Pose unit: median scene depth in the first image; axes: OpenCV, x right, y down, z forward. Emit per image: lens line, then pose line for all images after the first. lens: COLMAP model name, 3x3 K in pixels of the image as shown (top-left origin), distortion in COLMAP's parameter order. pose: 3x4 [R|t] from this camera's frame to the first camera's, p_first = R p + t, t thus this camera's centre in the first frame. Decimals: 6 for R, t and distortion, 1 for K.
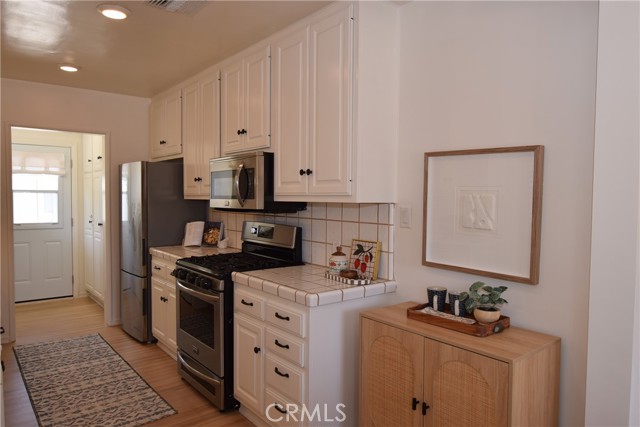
lens RADIAL K [[437.0, 0, 322.3], [0, 437.0, 215.3], [0, 0, 1]] dist [-0.003260, -0.012628]
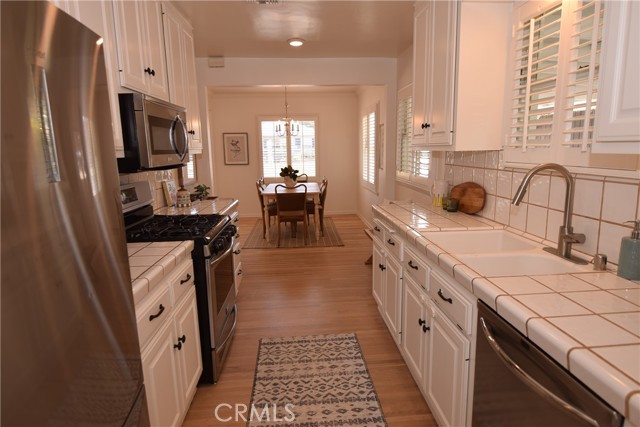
lens RADIAL K [[376.3, 0, 319.7], [0, 376.3, 214.1], [0, 0, 1]] dist [0.000805, 0.000181]
pose [[-0.813075, -0.089176, 0.575289, -0.942049], [0.039130, 0.977592, 0.206842, -0.069025], [-0.580843, 0.190689, -0.791365, 1.532709]]
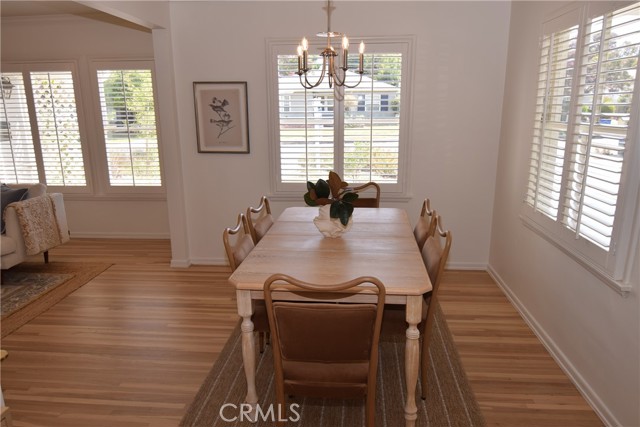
lens RADIAL K [[437.0, 0, 320.5], [0, 437.0, 215.1], [0, 0, 1]] dist [-0.003260, -0.012628]
pose [[-0.723707, -0.156044, 0.672234, -0.507016], [0.025685, 0.967335, 0.252197, -0.052347], [-0.689629, 0.199783, -0.696059, 0.999101]]
